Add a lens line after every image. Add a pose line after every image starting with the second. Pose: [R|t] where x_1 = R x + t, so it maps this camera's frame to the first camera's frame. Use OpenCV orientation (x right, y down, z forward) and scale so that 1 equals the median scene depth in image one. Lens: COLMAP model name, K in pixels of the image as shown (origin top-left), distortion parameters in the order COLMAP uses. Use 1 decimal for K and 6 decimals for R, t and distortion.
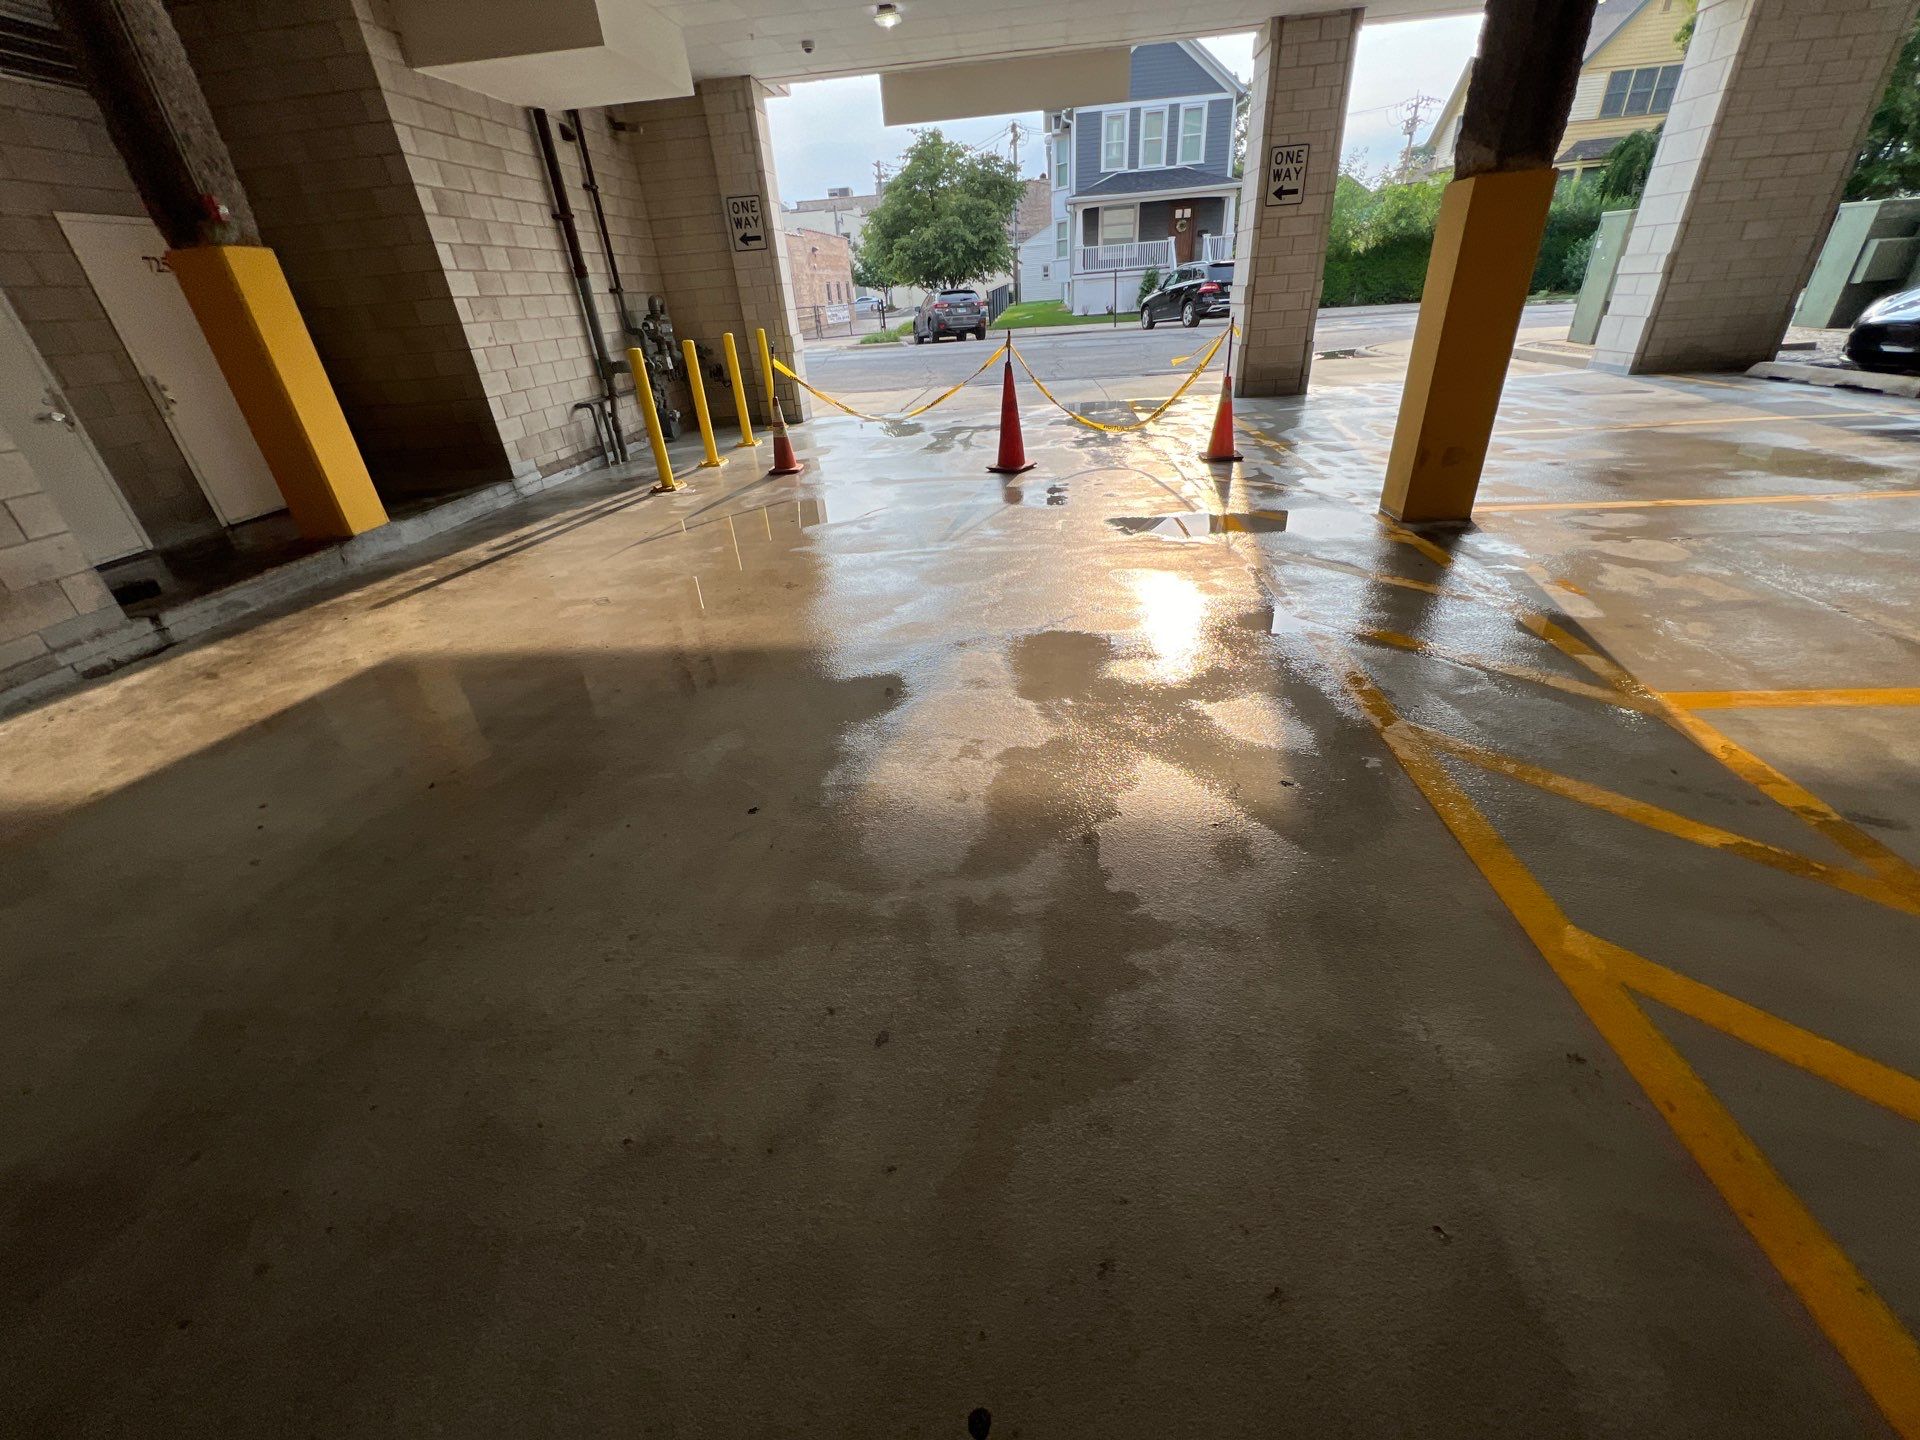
lens RADIAL K [[765.3, 0, 960.0], [0, 765.3, 720.0], [0, 0, 1]] dist [-0.000336, 0.000124]
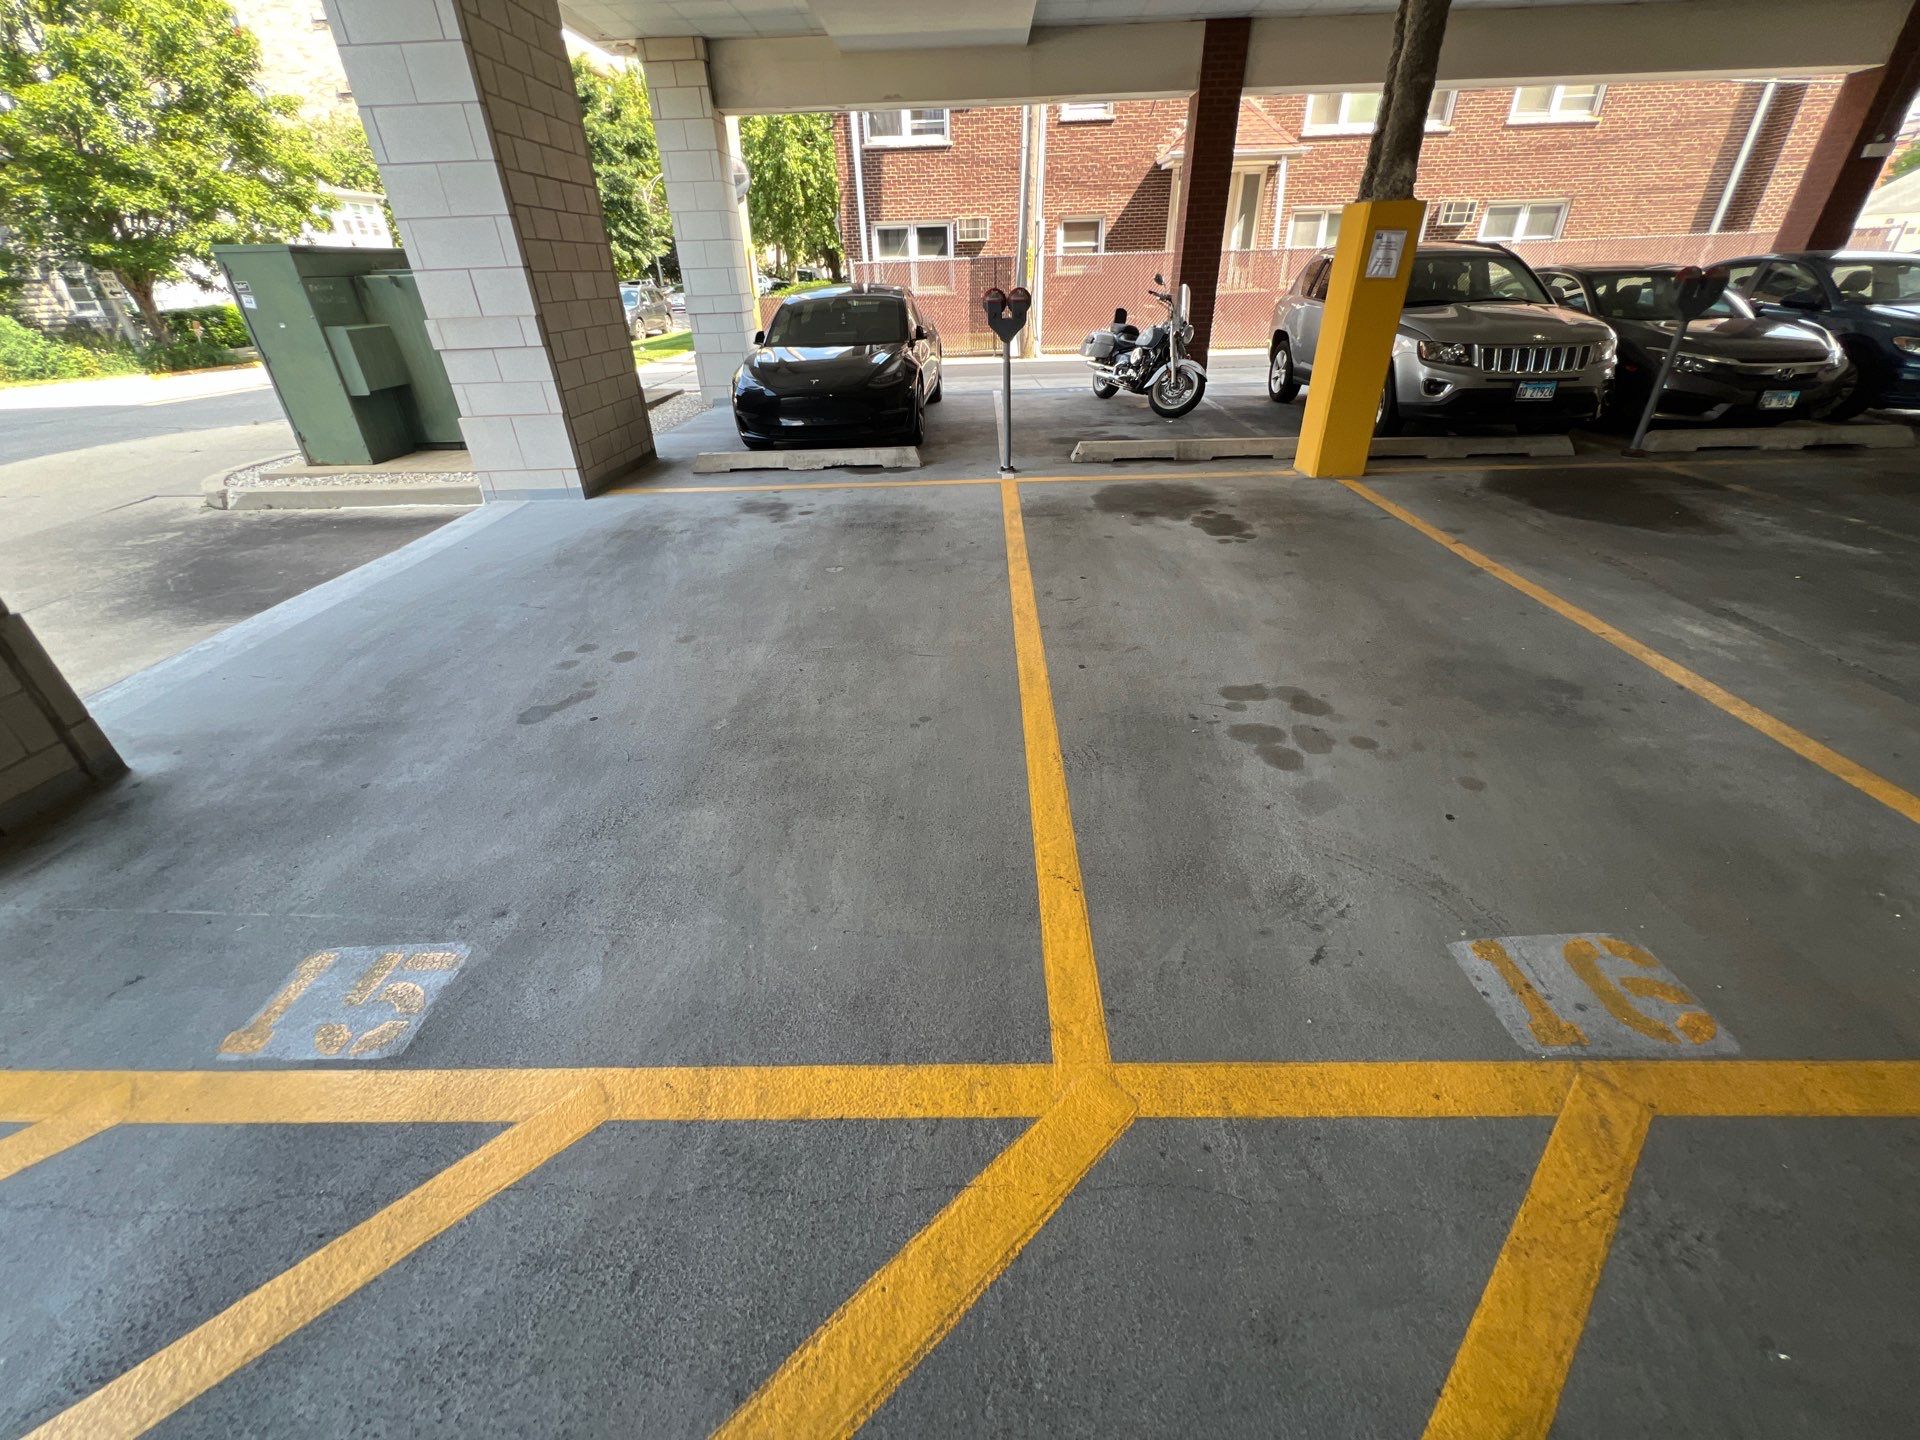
lens RADIAL K [[765.3, 0, 960.0], [0, 765.3, 720.0], [0, 0, 1]] dist [-0.000336, 0.000124]
pose [[-0.089927, -0.443261, 0.891870, 0.352147], [0.520563, 0.742519, 0.421522, -0.747259], [-0.849075, 0.502180, 0.163973, 1.281544]]
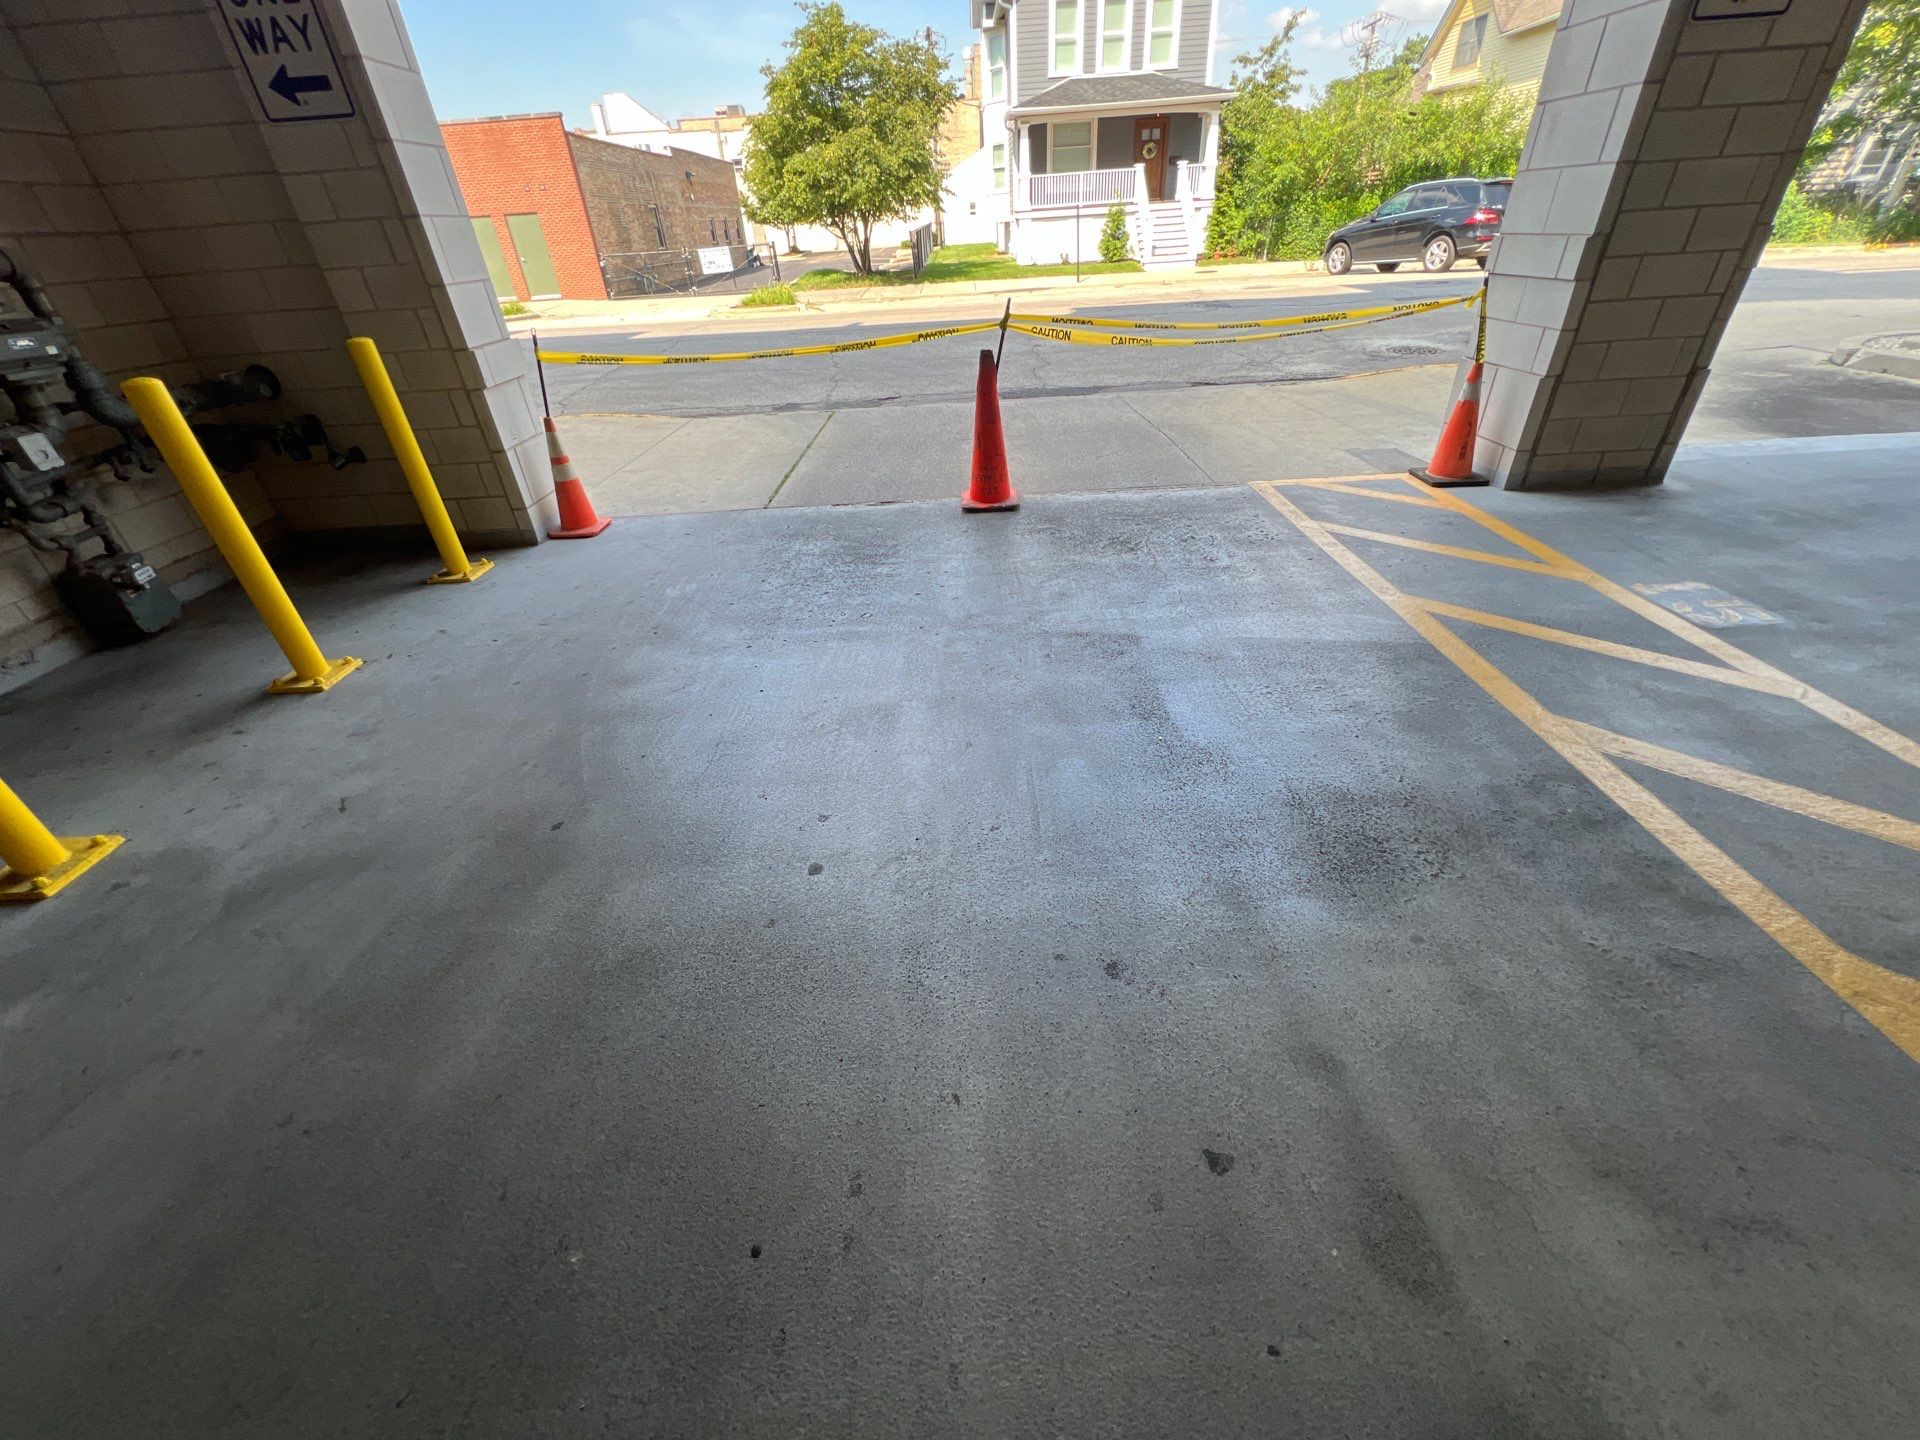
lens RADIAL K [[752.9, 0, 960.0], [0, 752.9, 720.0], [0, 0, 1]] dist [-0.007962, -0.000214]
pose [[0.994860, -0.048882, 0.088679, -0.034988], [0.042886, 0.996742, 0.068311, -0.613221], [-0.091729, -0.064157, 0.993715, 1.088589]]
